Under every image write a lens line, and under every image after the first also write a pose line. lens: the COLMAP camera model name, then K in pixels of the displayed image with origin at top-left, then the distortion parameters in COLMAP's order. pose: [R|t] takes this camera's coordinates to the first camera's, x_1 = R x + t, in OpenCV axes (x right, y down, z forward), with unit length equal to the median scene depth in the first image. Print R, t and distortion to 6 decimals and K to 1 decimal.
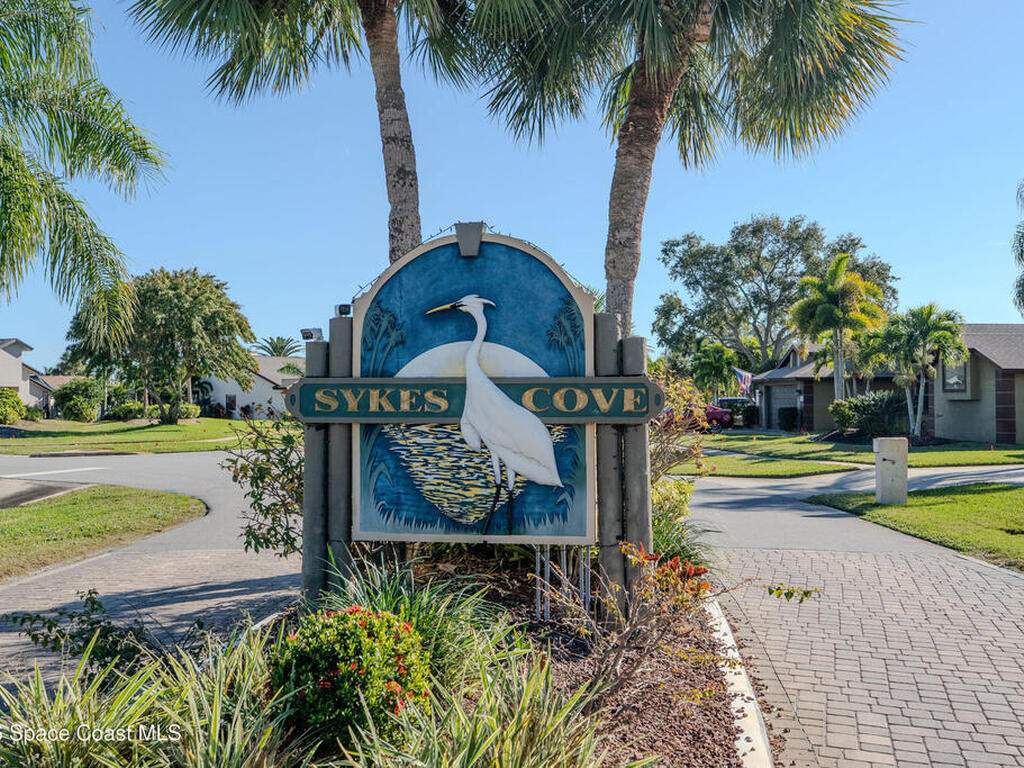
lens RADIAL K [[1054.0, 0, 512.0], [0, 1054.0, 384.0], [0, 0, 1]] dist [0.062256, -0.000770]
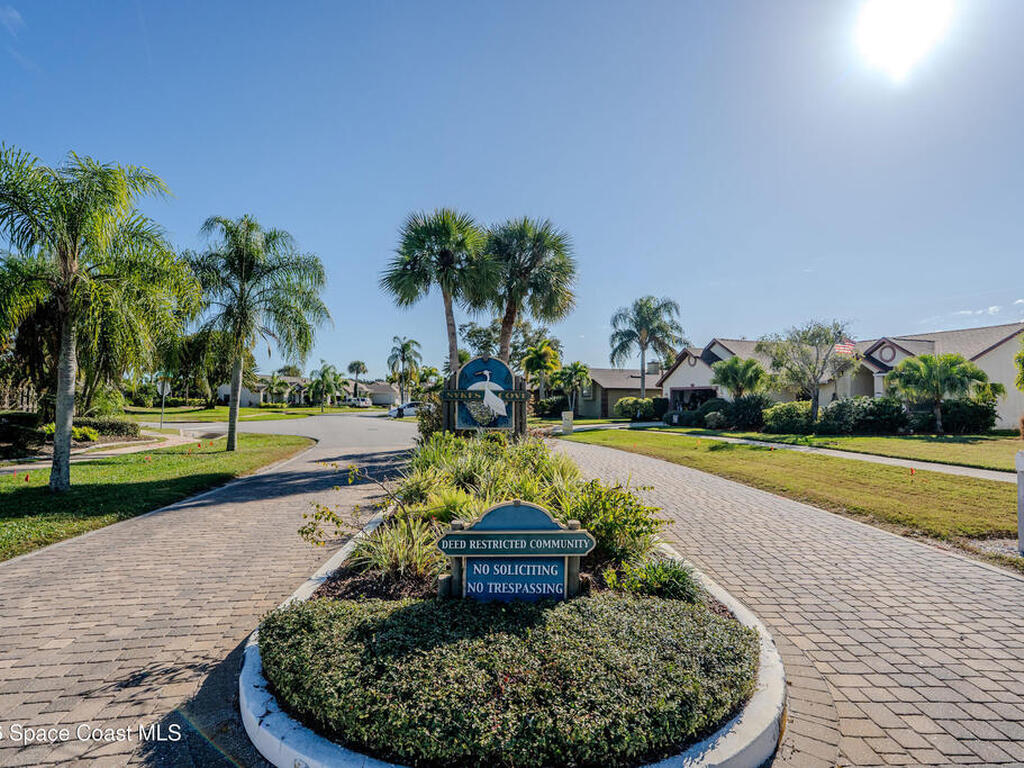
lens RADIAL K [[546.3, 0, 512.0], [0, 546.3, 384.0], [0, 0, 1]] dist [-0.051217, 0.000544]
pose [[0.965810, 0.017530, 0.258657, -0.081440], [-0.013896, 0.999777, -0.015872, 0.000392], [-0.258878, 0.011735, 0.965839, -0.183434]]
